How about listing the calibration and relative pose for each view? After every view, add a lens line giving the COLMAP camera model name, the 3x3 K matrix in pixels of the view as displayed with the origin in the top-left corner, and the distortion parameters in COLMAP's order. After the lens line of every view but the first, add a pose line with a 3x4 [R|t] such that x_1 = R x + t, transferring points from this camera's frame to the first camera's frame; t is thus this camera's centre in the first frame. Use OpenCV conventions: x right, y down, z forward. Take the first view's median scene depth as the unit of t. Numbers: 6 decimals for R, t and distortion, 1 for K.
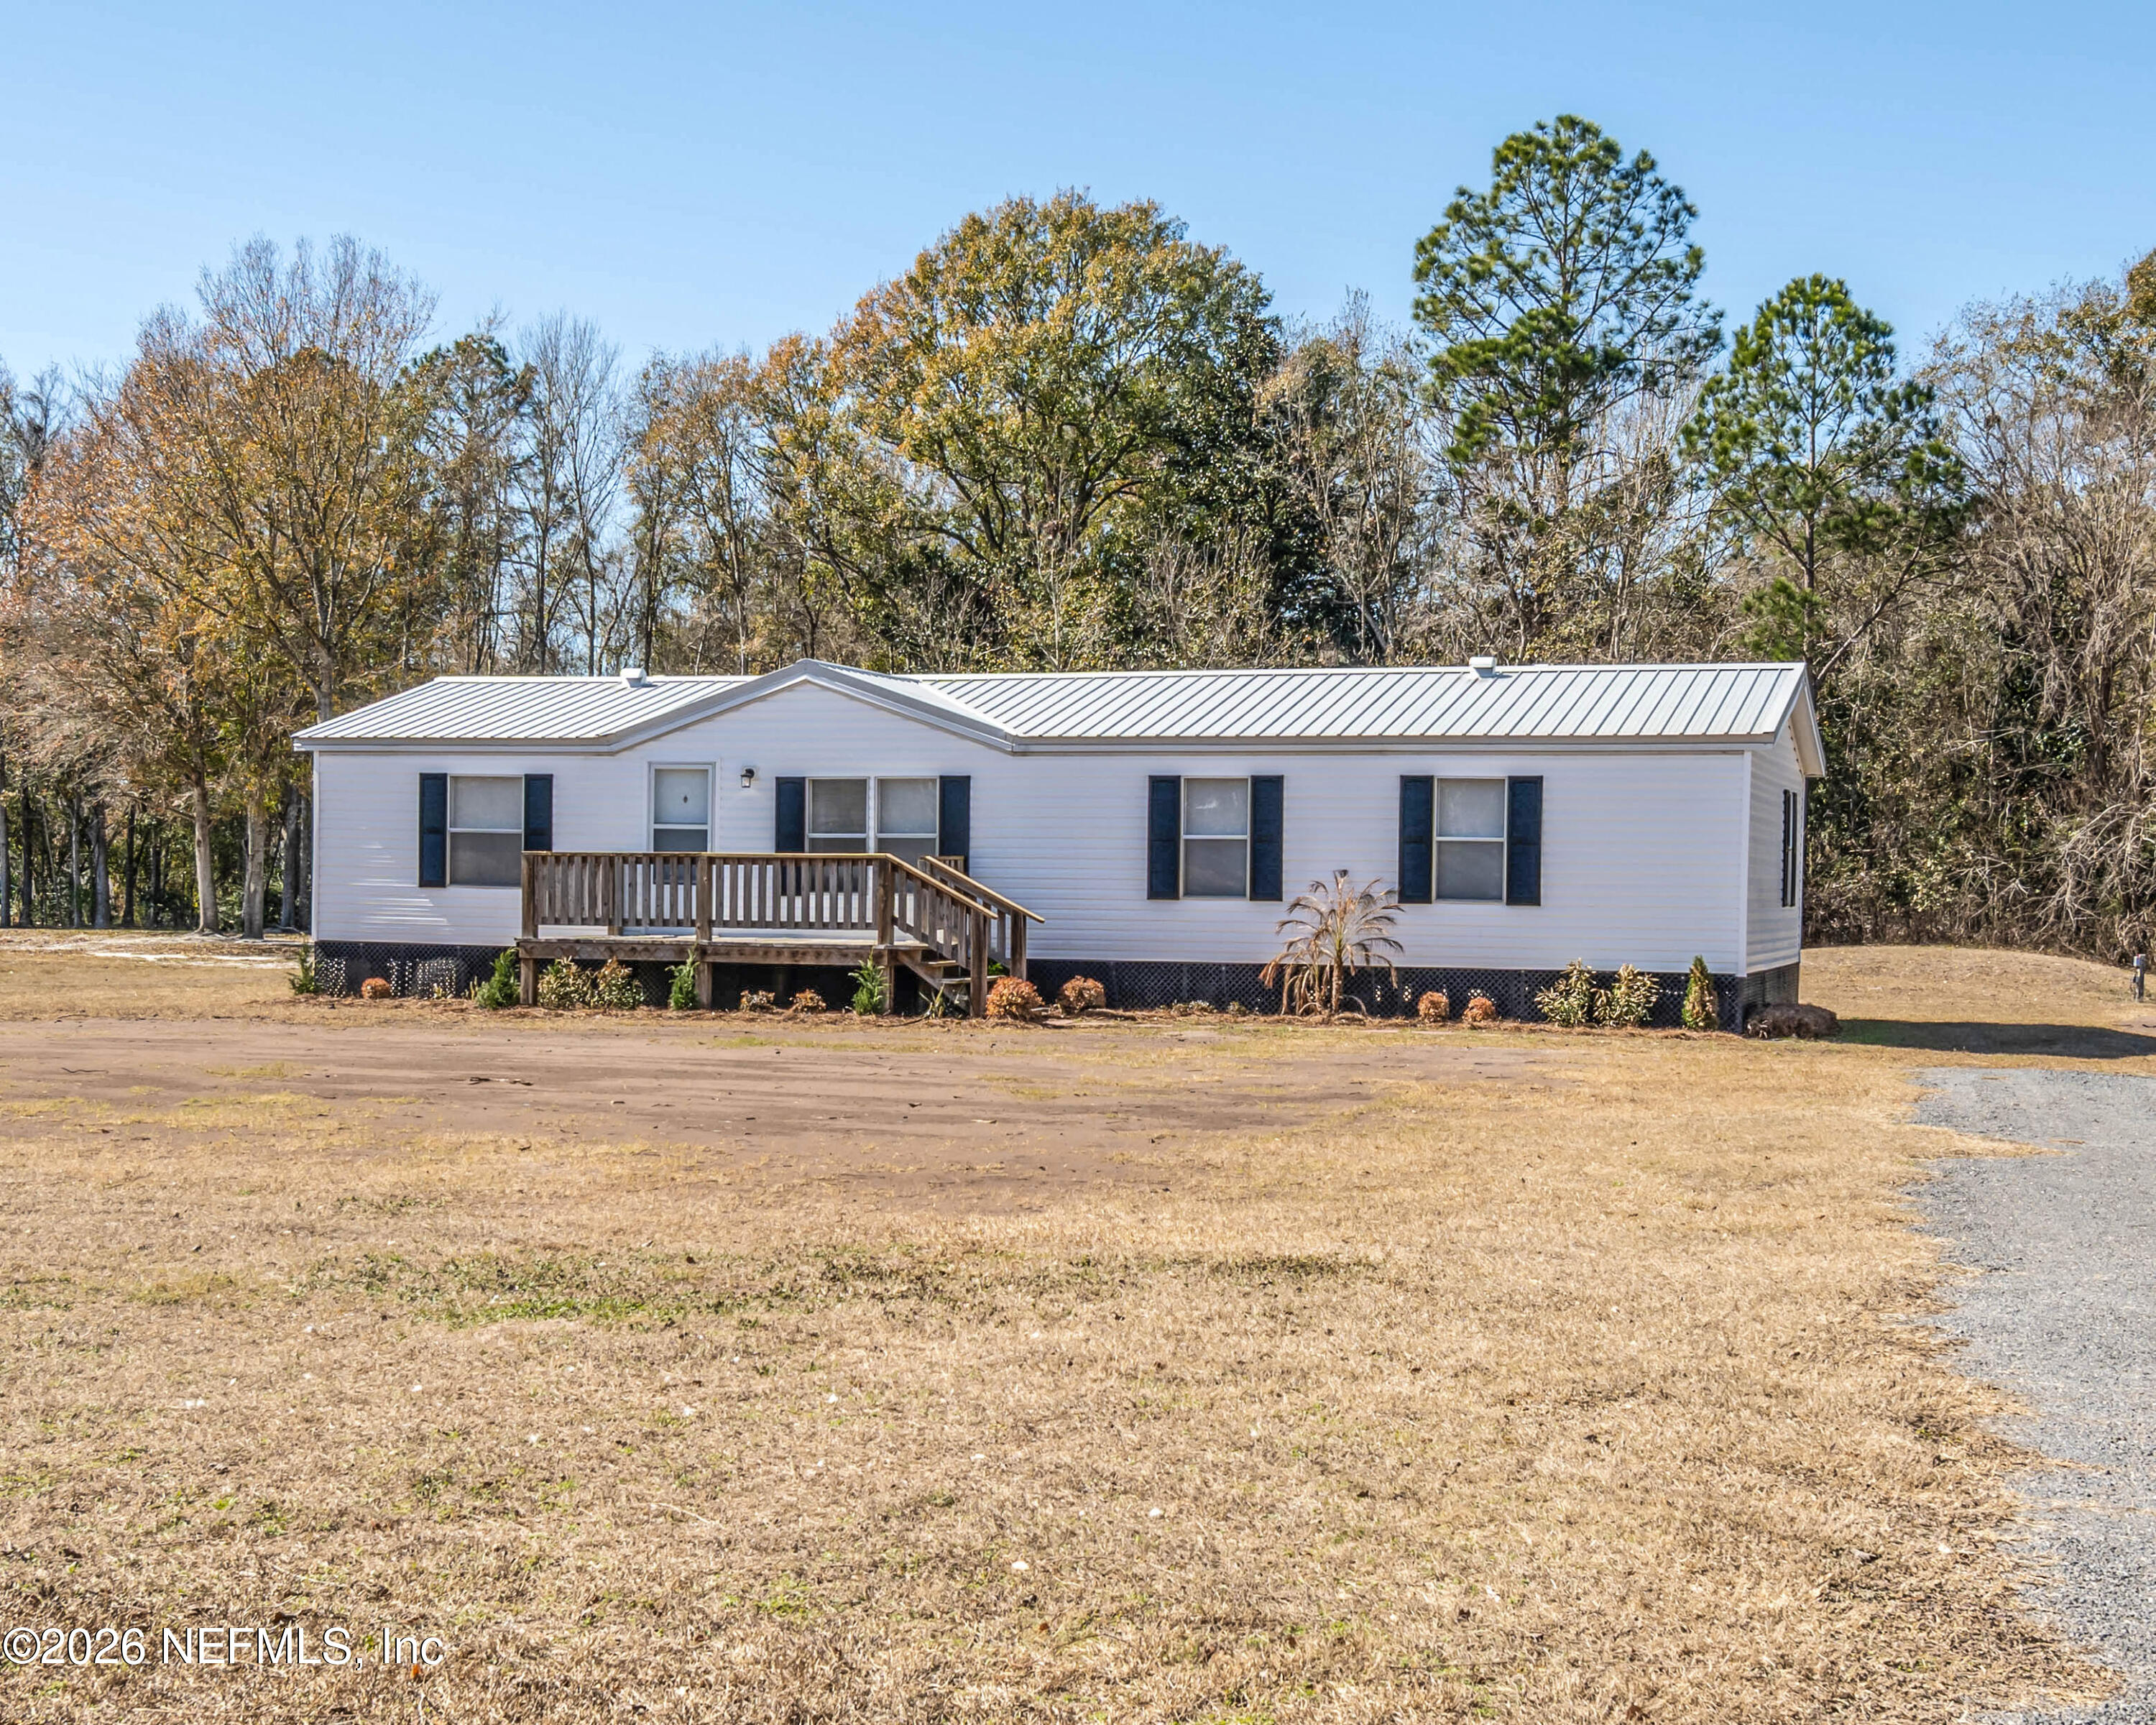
lens RADIAL K [[3164.9, 0, 929.8], [0, 3164.9, 954.1], [0, 0, 1]] dist [0.001543, 0.000000]
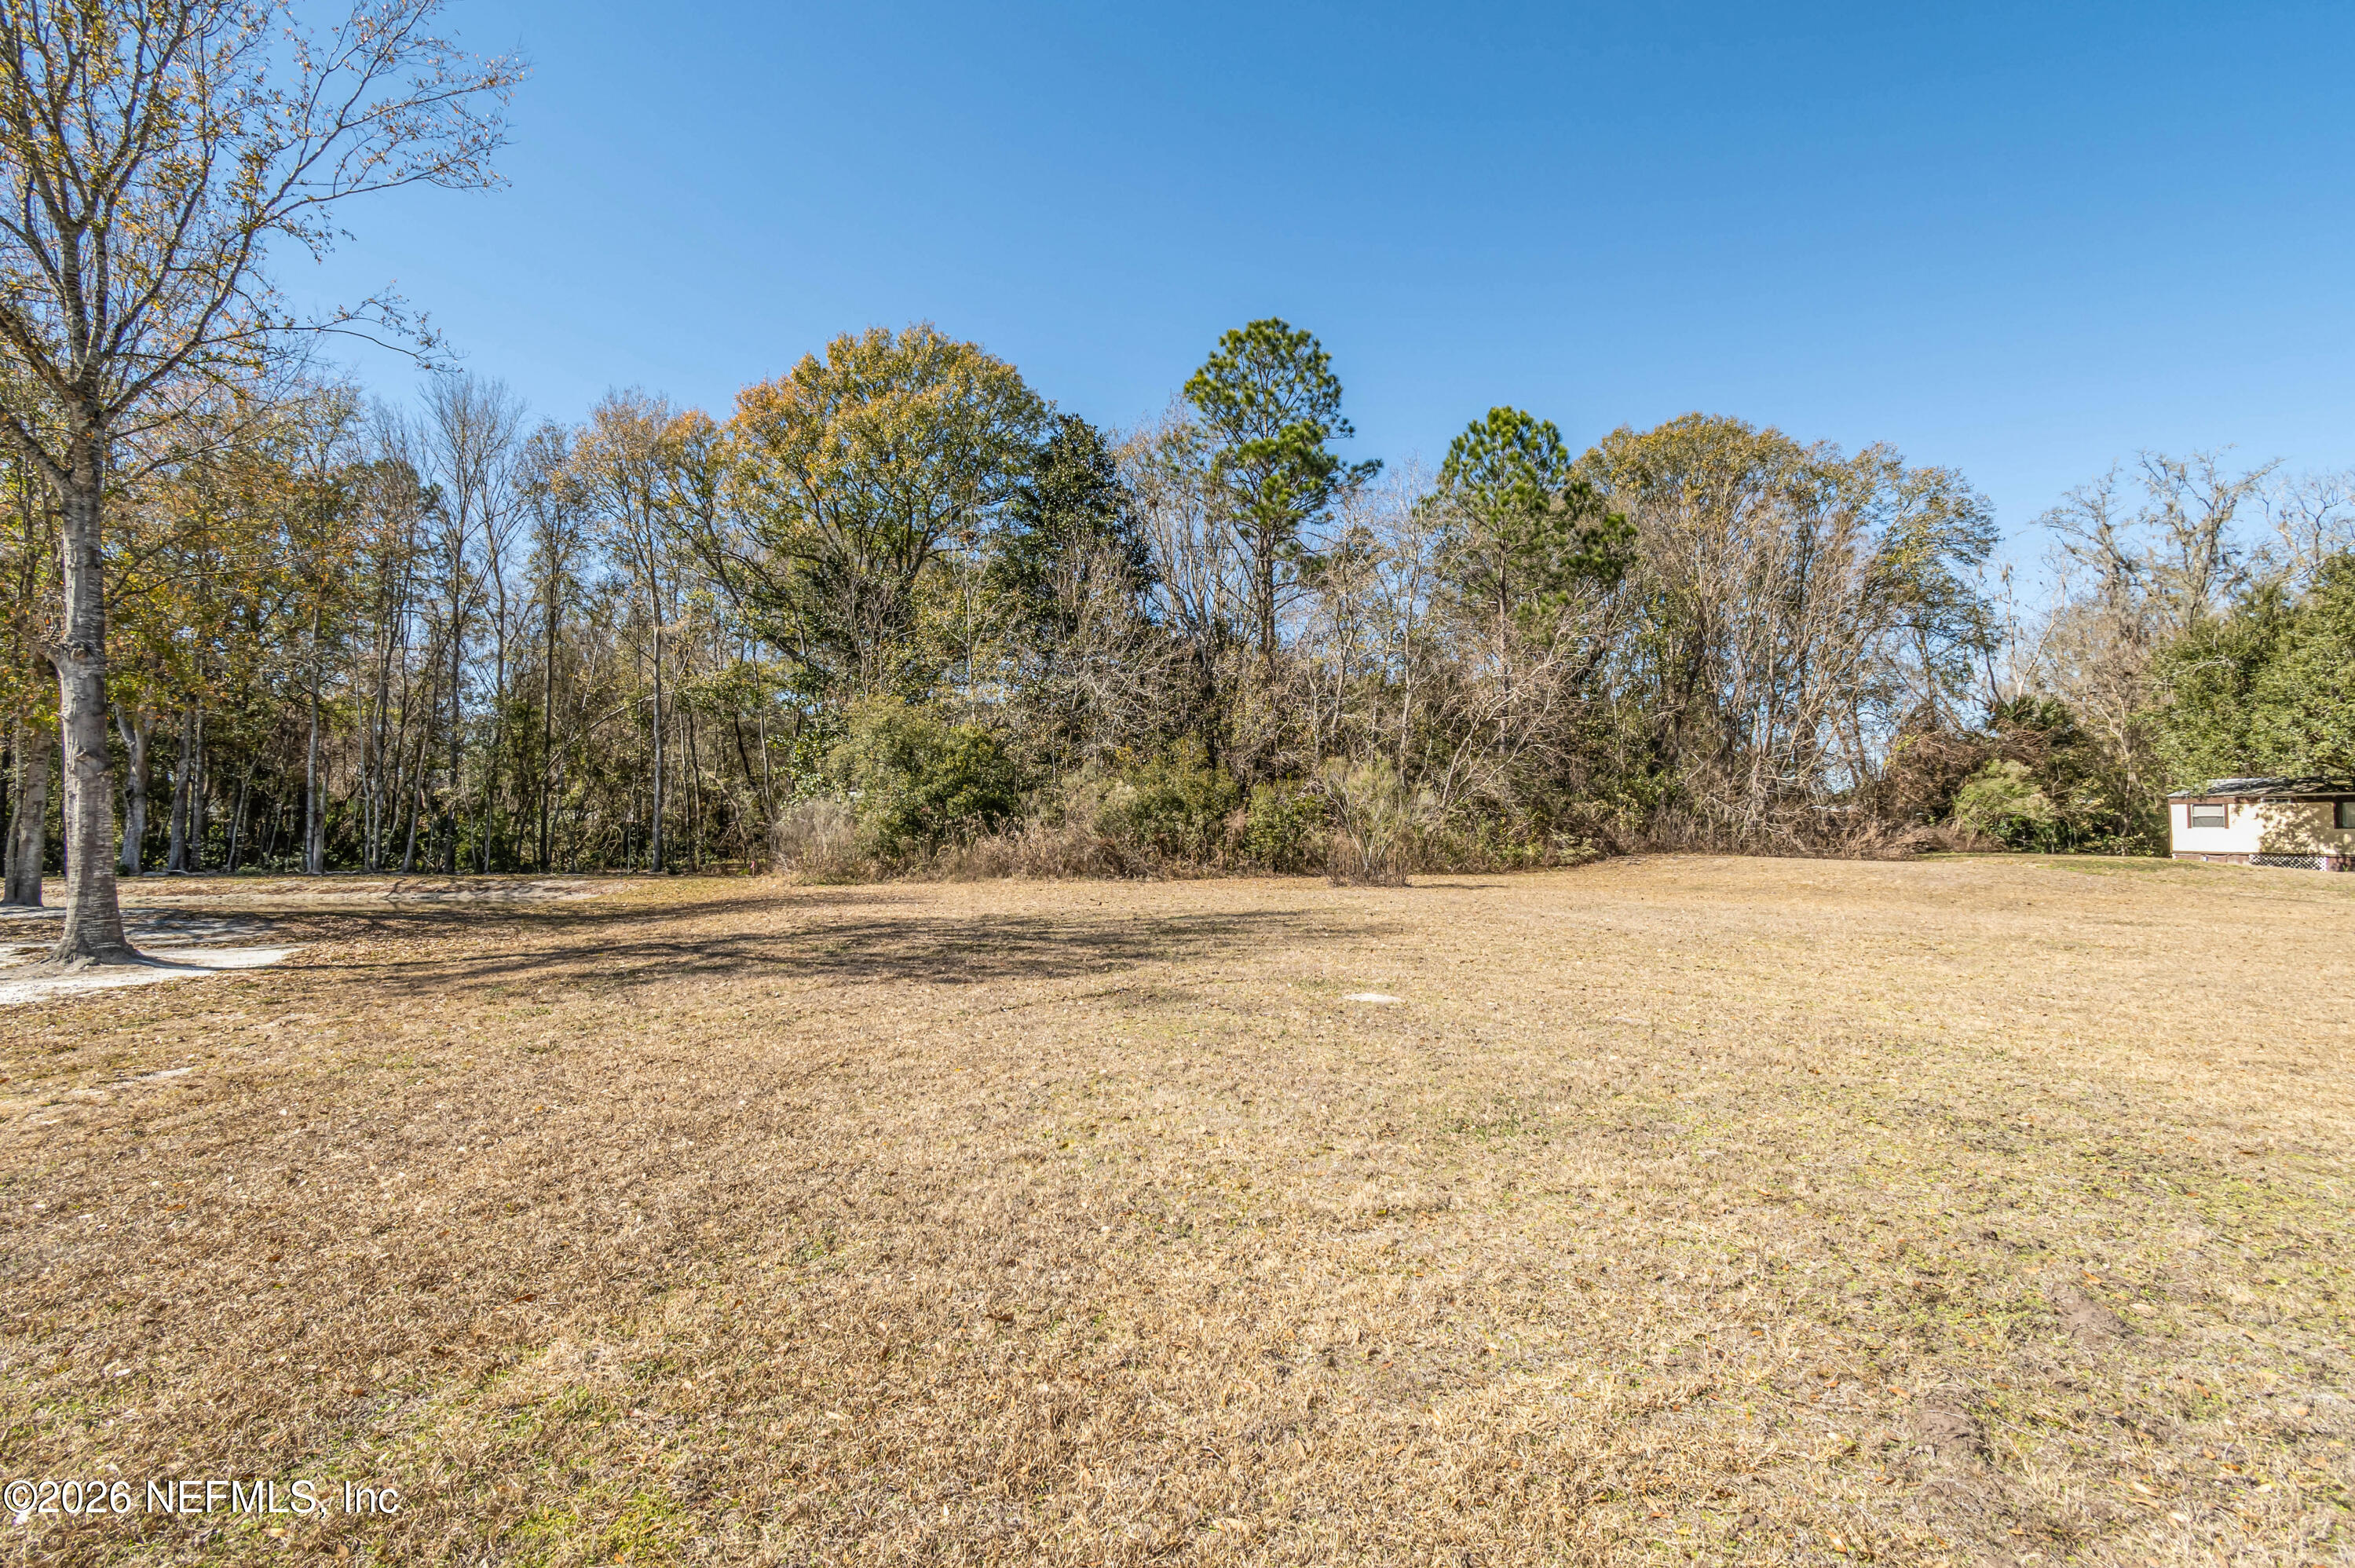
lens RADIAL K [[1067.3, 0, 1183.9], [0, 1067.3, 784.3], [0, 0, 1]] dist [0.008554, -0.005354]
pose [[0.875642, 0.003842, 0.482946, -0.208358], [0.024195, 0.998364, -0.051812, -0.027921], [-0.482355, 0.057054, 0.874116, 1.374955]]
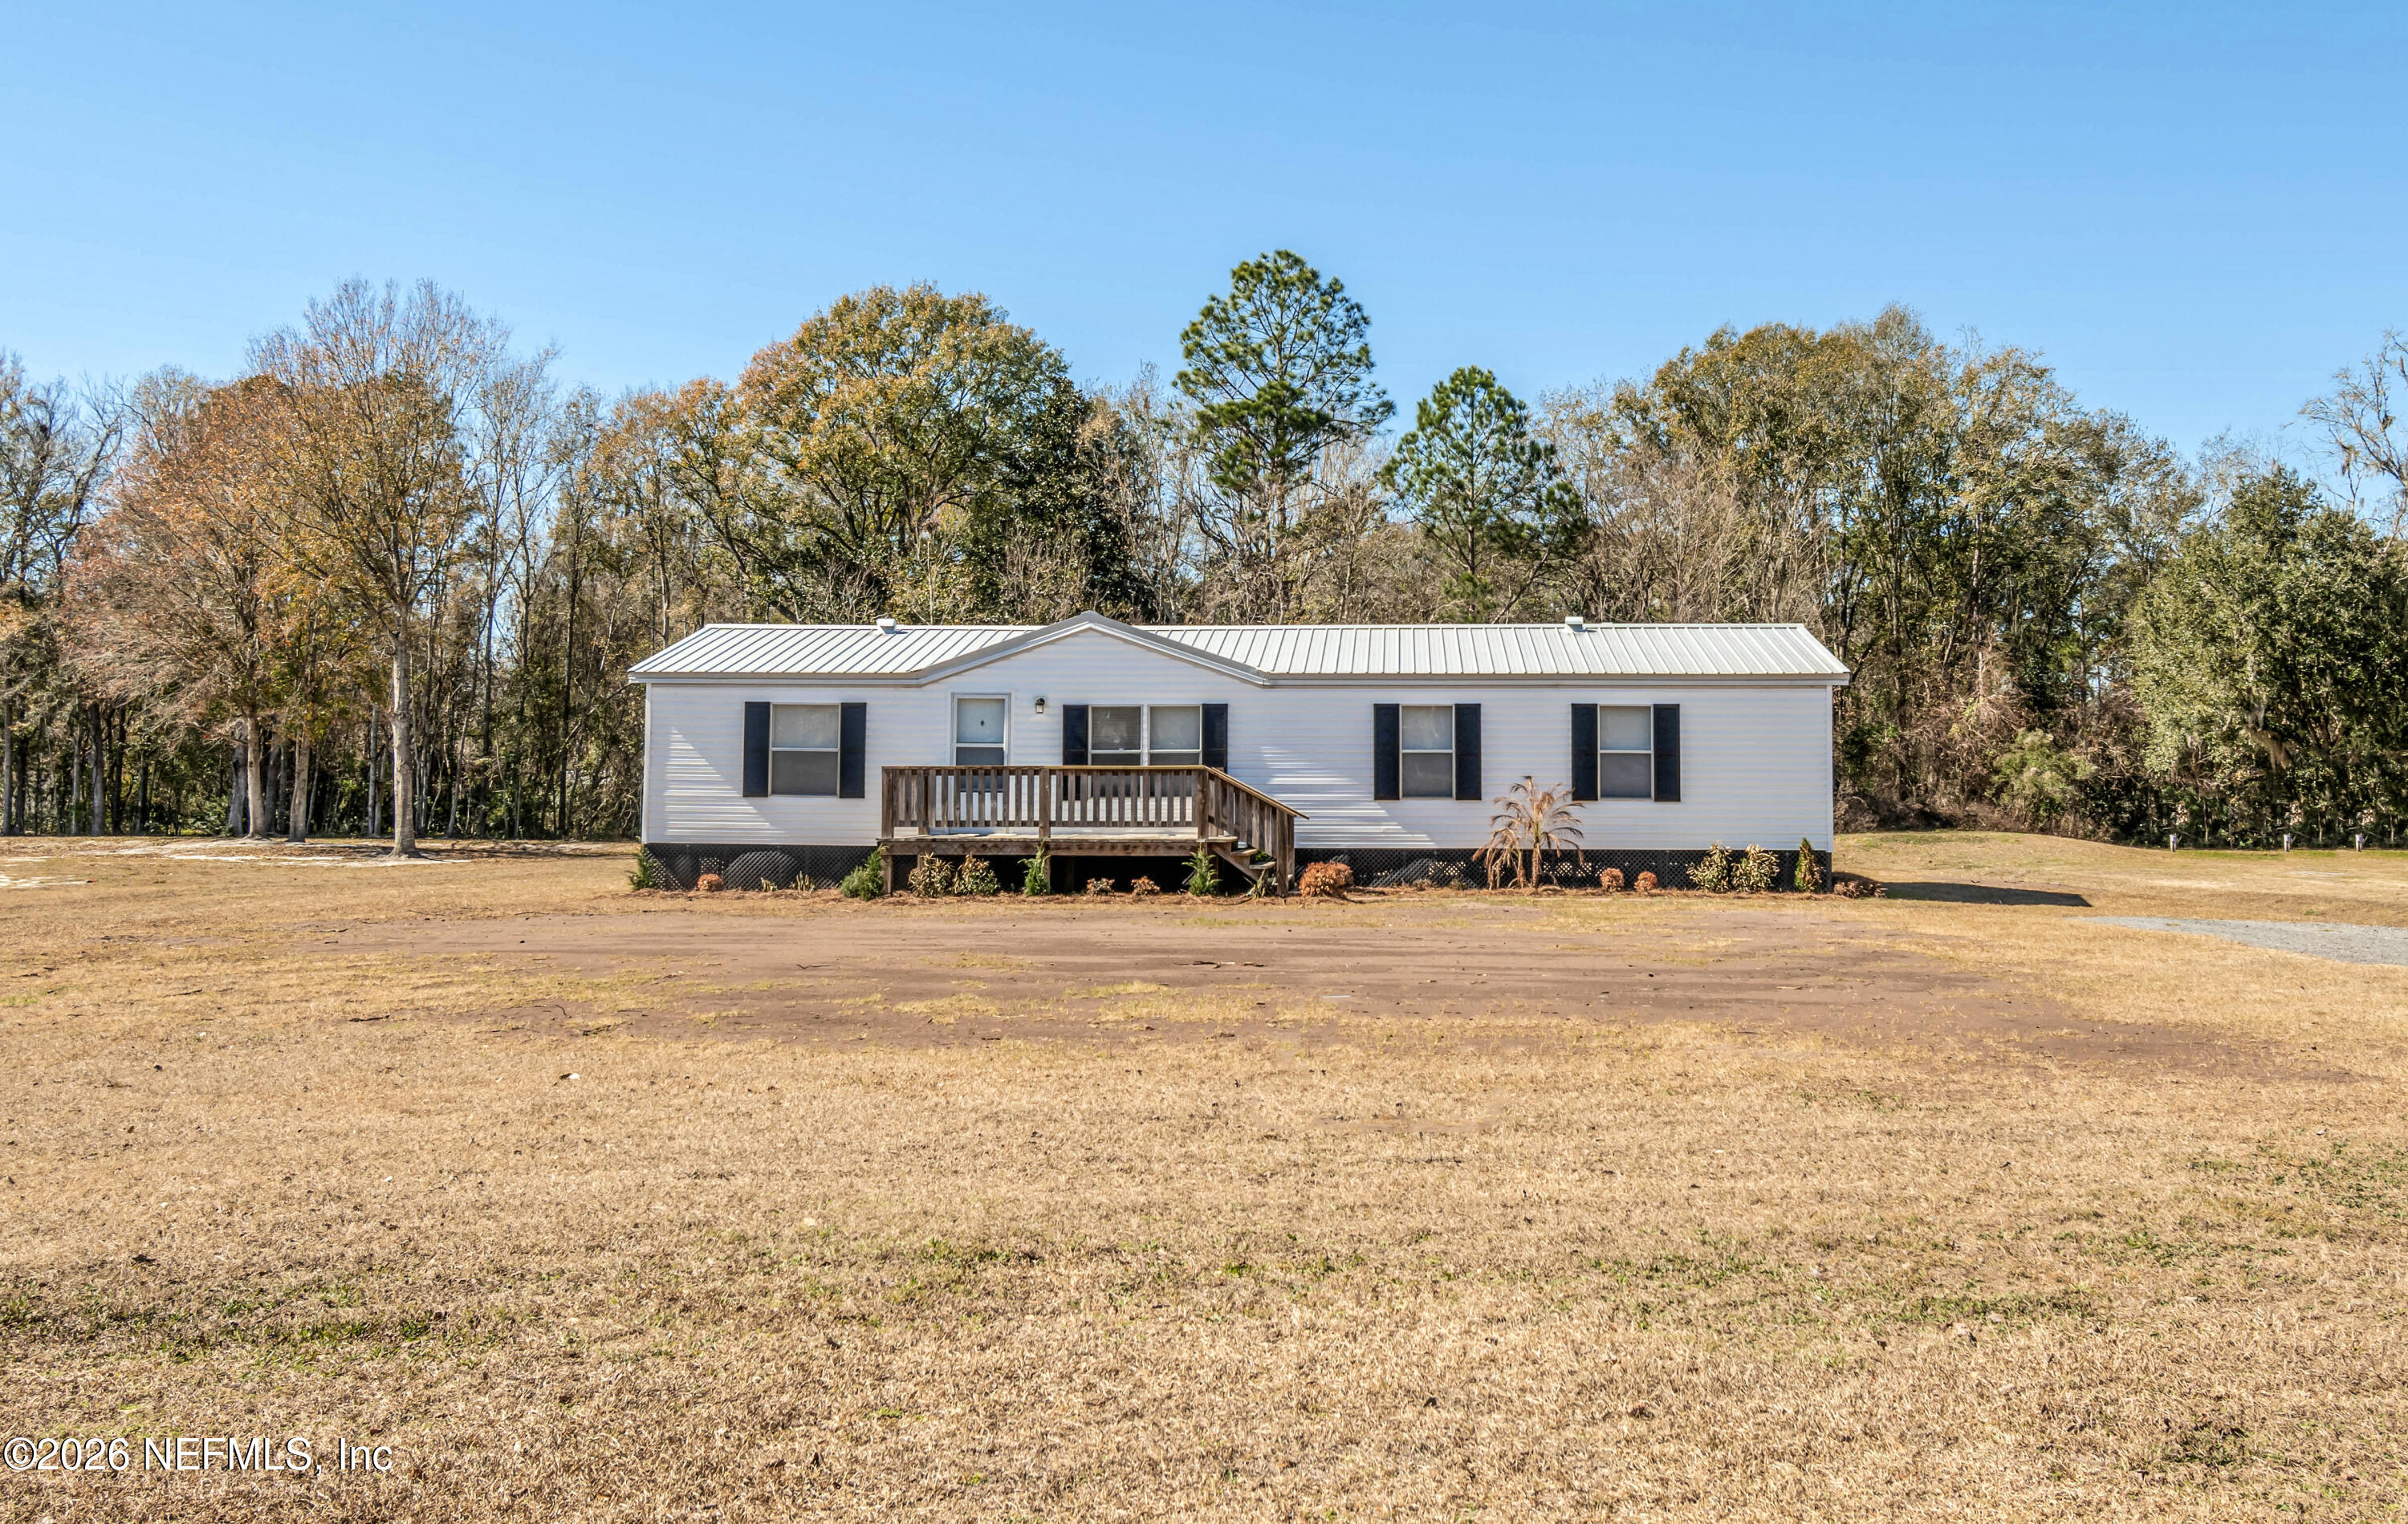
lens RADIAL K [[2226.6, 0, 1283.5], [0, 2226.6, 612.7], [0, 0, 1]] dist [0.003537, 0.000000]
pose [[0.956995, 0.013284, 0.289801, -0.211609], [0.016081, 0.994986, -0.098711, -0.004000], [-0.289660, 0.099126, 0.951983, 0.130788]]
